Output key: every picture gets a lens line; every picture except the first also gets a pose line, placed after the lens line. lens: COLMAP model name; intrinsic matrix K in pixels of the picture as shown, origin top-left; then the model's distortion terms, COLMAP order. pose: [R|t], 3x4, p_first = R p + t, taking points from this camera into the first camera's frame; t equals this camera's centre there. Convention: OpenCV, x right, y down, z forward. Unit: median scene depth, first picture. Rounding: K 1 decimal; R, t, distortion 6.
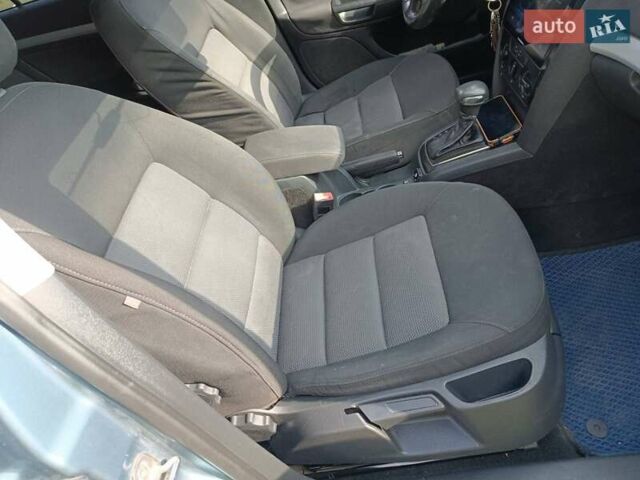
lens RADIAL K [[457.6, 0, 320.0], [0, 457.6, 240.0], [0, 0, 1]] dist [0.006158, -0.005569]
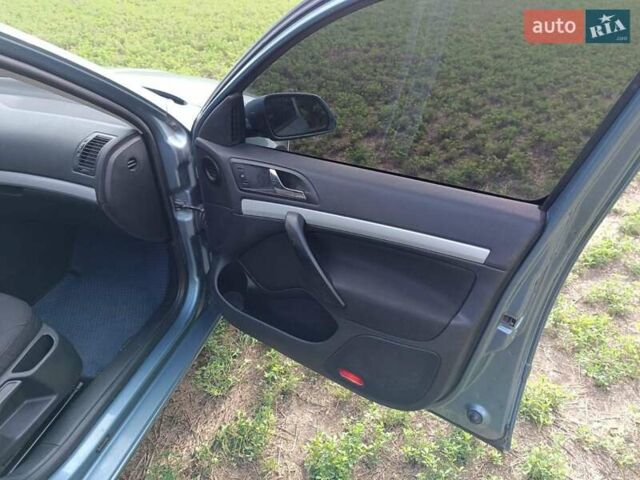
lens RADIAL K [[457.6, 0, 320.0], [0, 457.6, 240.0], [0, 0, 1]] dist [0.006158, -0.005569]
pose [[0.234243, -0.234758, 0.943408, -0.544102], [0.610325, 0.790857, 0.045256, 0.358094], [-0.756725, 0.565185, 0.328531, -0.331434]]
